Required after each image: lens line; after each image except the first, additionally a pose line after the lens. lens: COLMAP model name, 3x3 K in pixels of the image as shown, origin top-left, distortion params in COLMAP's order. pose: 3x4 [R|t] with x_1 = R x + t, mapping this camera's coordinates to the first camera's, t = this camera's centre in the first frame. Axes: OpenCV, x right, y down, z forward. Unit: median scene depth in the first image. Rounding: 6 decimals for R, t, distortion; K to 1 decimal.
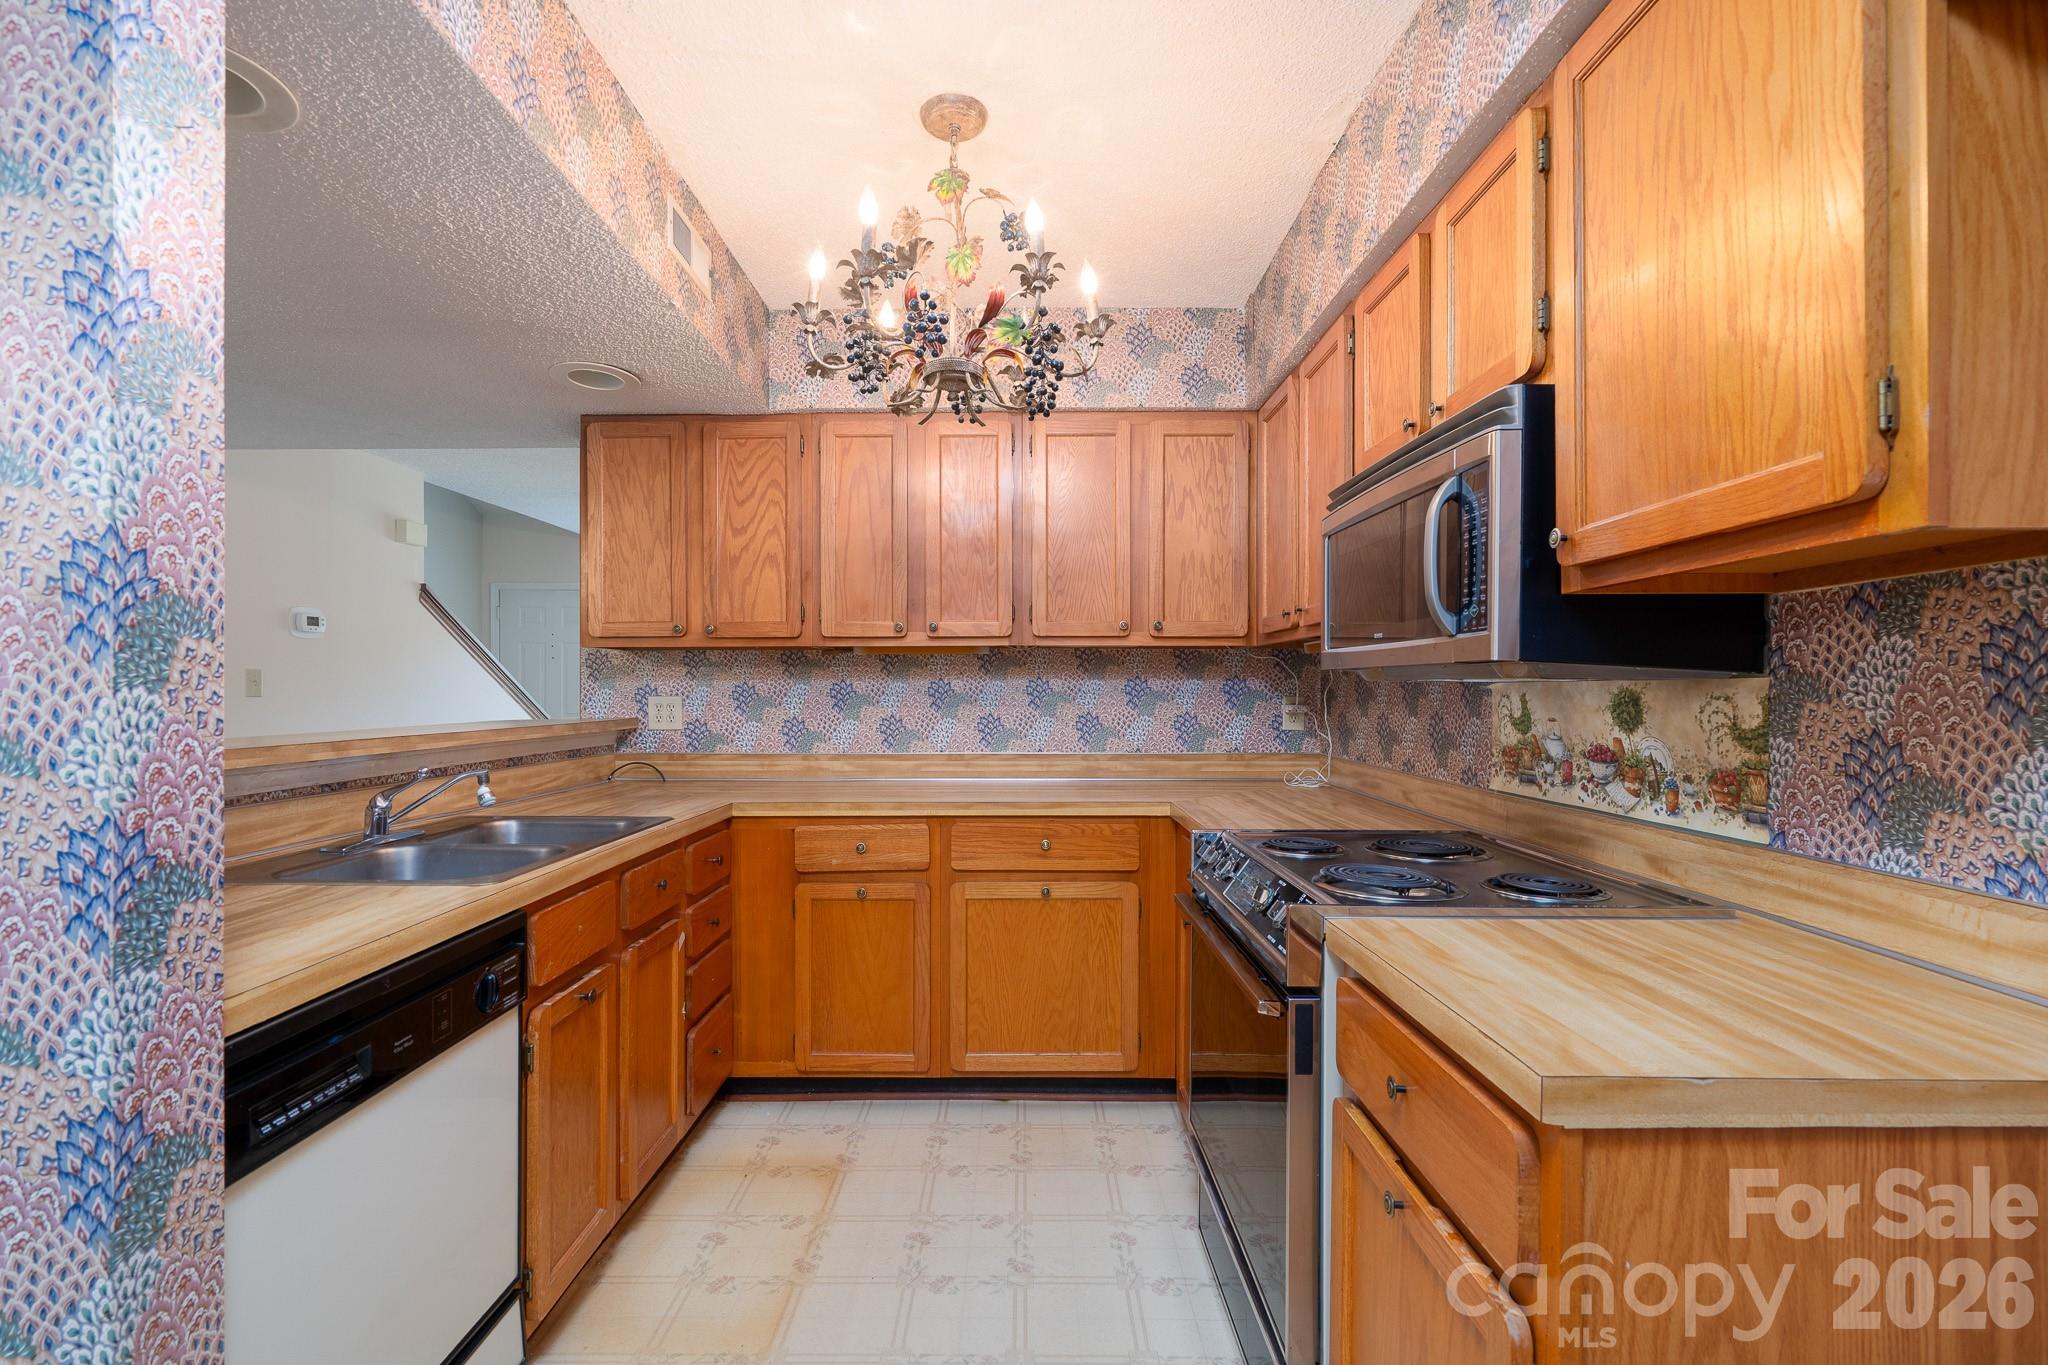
lens RADIAL K [[951.2, 0, 1024.4], [0, 951.2, 693.7], [0, 0, 1]] dist [-0.011679, 0.005828]
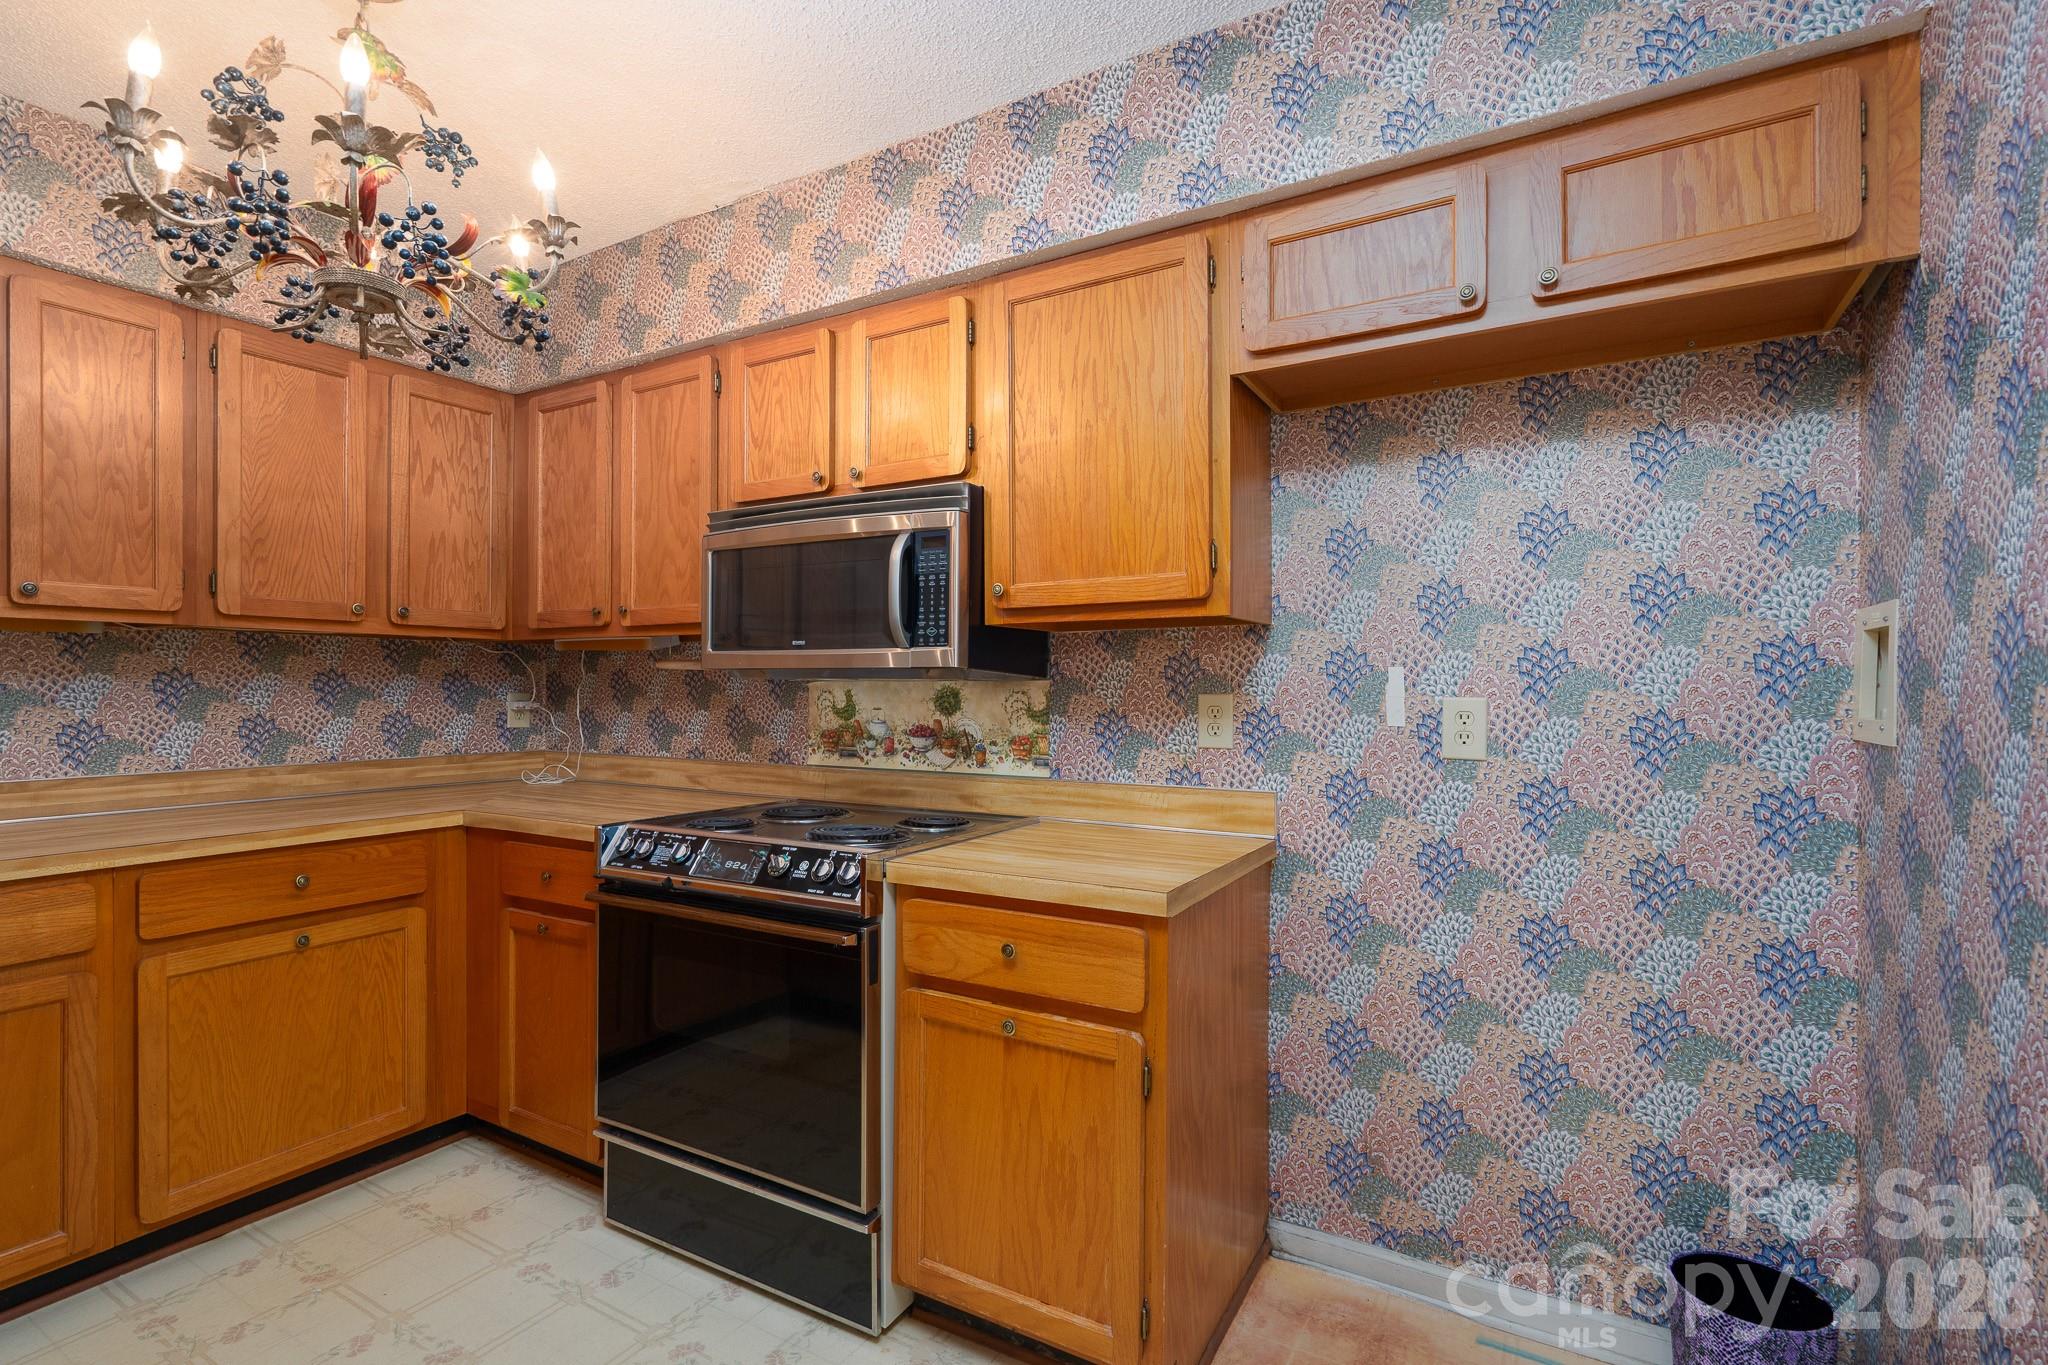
lens RADIAL K [[951.2, 0, 1020.8], [0, 951.2, 690.6], [0, 0, 1]] dist [-0.011679, 0.005828]
pose [[0.500541, -0.002682, 0.865709, -0.560029], [0.001060, 0.999996, 0.002485, -0.002145], [-0.865712, -0.000327, 0.500542, 0.134825]]
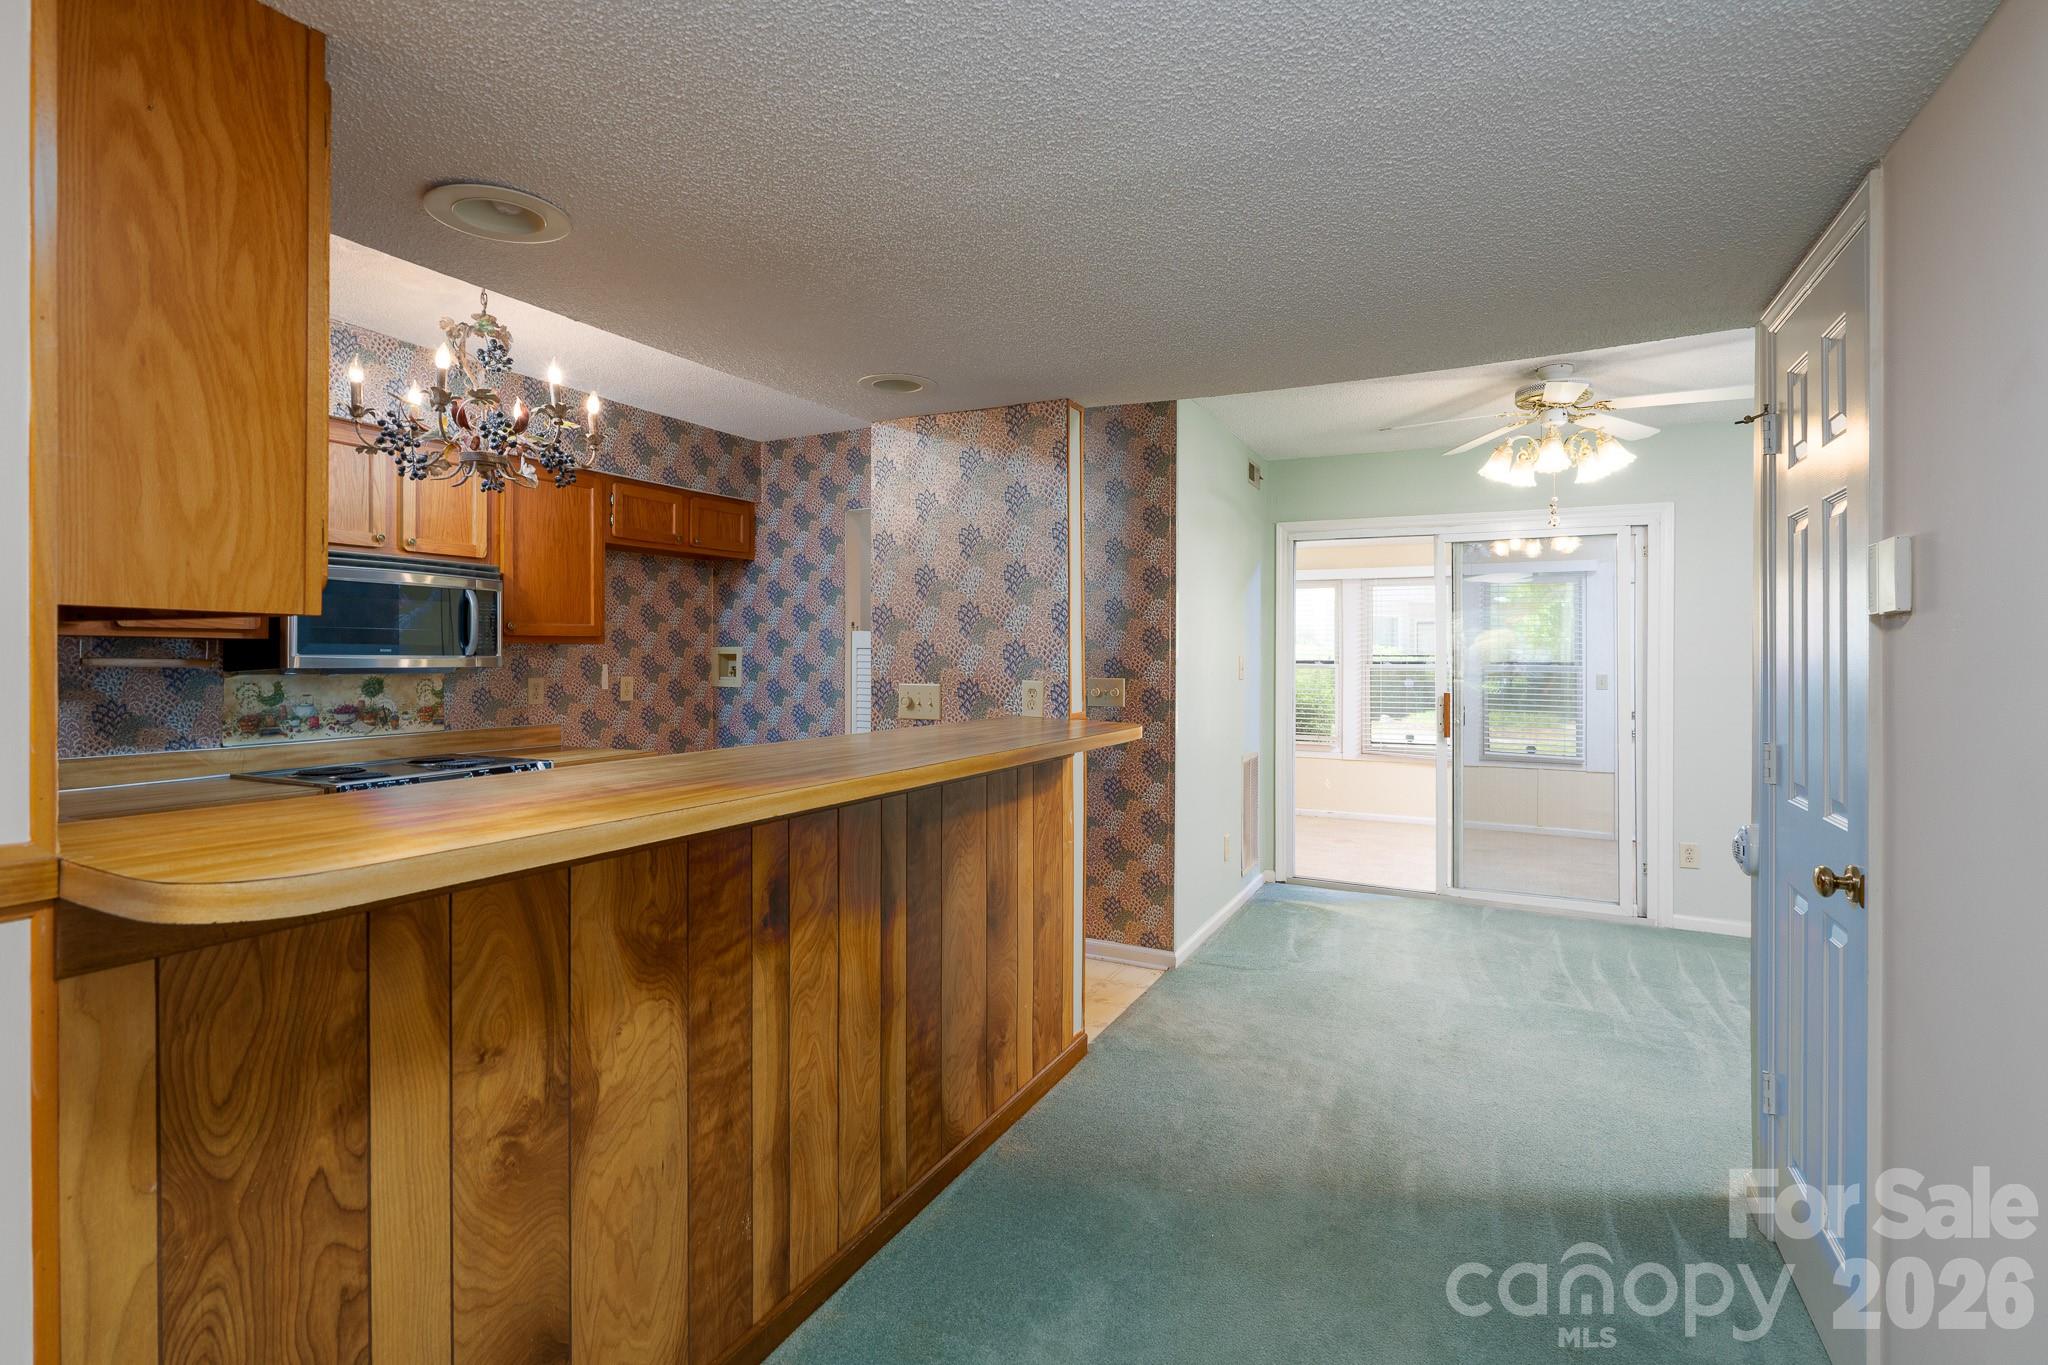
lens RADIAL K [[951.2, 0, 1022.9], [0, 951.2, 665.8], [0, 0, 1]] dist [-0.011679, 0.005828]
pose [[-0.897697, -0.005436, 0.440581, -1.567621], [0.000379, 0.999914, 0.013108, -0.055943], [-0.440614, 0.011934, -0.897617, 2.131775]]
